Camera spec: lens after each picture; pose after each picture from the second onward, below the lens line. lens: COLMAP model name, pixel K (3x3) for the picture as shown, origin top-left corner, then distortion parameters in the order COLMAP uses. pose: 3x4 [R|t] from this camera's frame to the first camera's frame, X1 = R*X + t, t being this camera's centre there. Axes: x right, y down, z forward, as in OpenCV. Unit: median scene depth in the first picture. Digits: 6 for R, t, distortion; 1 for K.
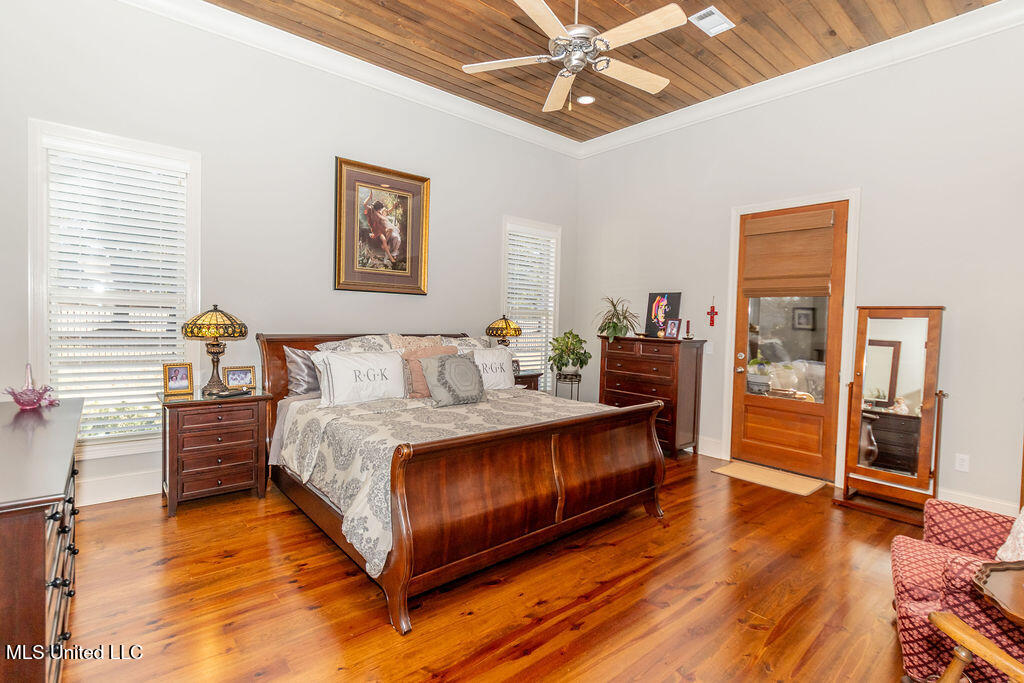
lens RADIAL K [[478.8, 0, 526.1], [0, 478.8, 321.5], [0, 0, 1]] dist [-0.010858, 0.003998]
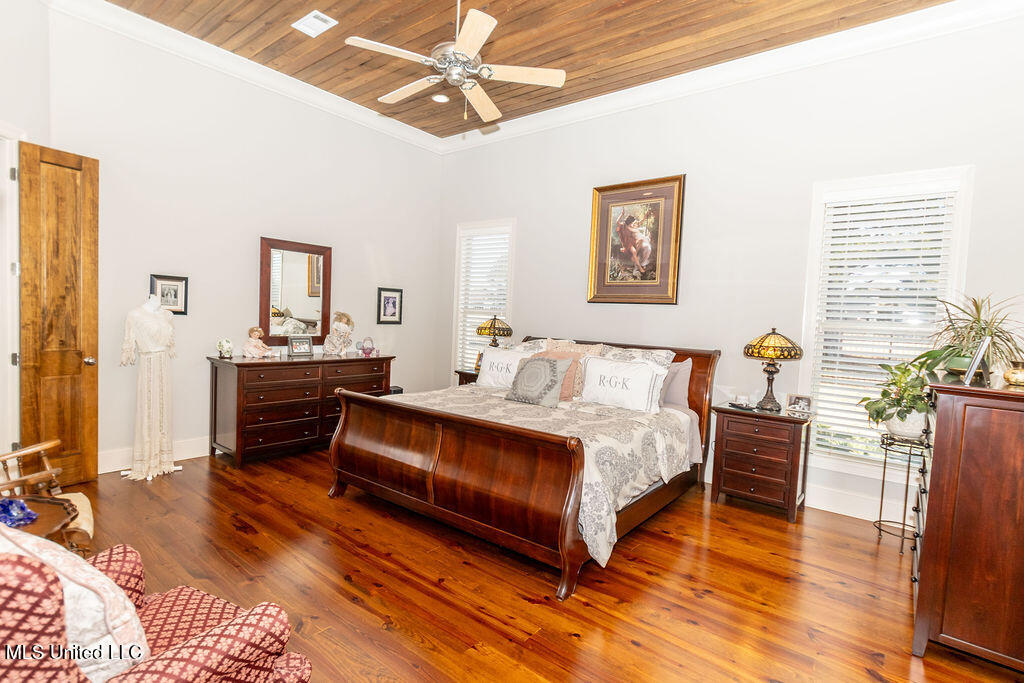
lens RADIAL K [[478.8, 0, 514.6], [0, 478.8, 346.3], [0, 0, 1]] dist [-0.010858, 0.003998]
pose [[0.206303, 0.039094, -0.977707, 0.657988], [-0.051945, 0.998230, 0.028953, 0.015351], [0.977108, 0.044814, 0.207968, 0.540514]]
